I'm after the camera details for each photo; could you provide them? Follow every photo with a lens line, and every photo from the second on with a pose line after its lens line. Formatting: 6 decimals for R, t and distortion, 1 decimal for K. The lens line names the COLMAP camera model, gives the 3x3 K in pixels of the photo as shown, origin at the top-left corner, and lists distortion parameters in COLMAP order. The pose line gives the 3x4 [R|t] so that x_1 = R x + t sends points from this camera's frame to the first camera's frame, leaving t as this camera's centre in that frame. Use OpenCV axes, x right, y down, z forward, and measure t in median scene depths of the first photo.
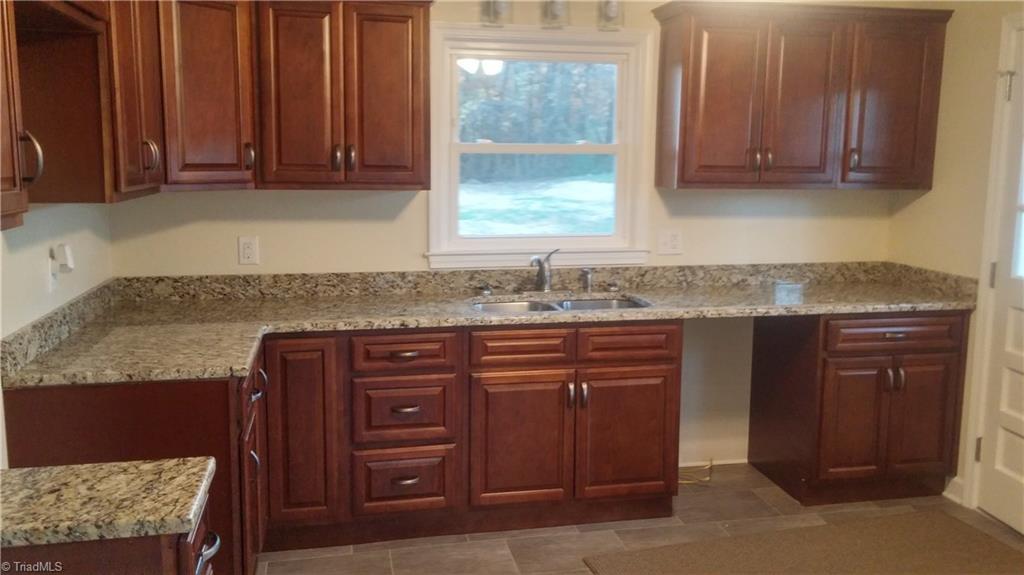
lens RADIAL K [[899.6, 0, 512.0], [0, 899.6, 287.5], [0, 0, 1]] dist [0.068108, -0.086955]
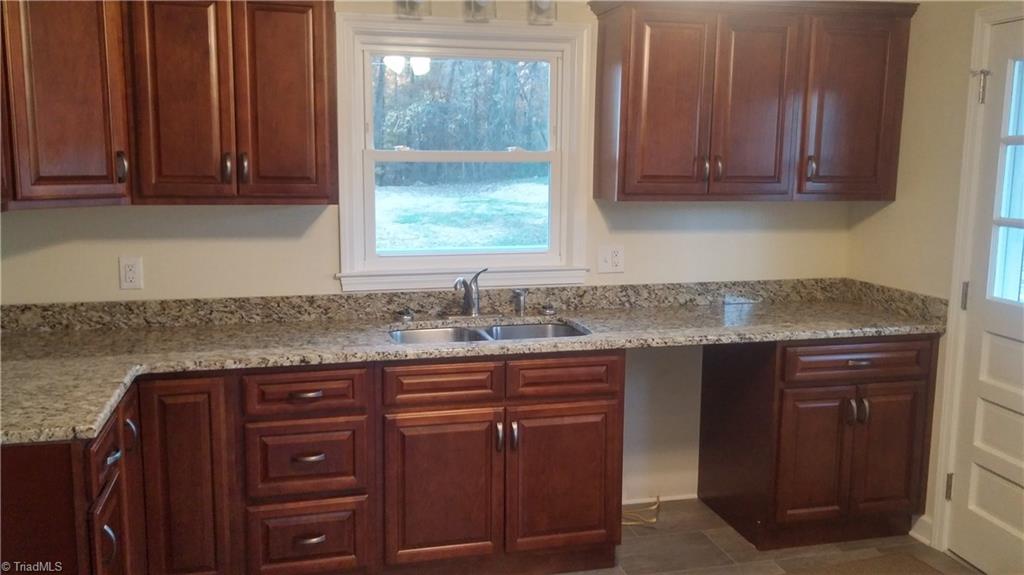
lens RADIAL K [[894.1, 0, 496.2], [0, 894.1, 287.3], [0, 0, 1]] dist [0.071181, -0.084444]
pose [[0.999243, -0.007453, 0.038187, 0.027789], [0.007491, 0.999972, -0.000831, -0.024105], [-0.038179, 0.001116, 0.999270, 0.114896]]
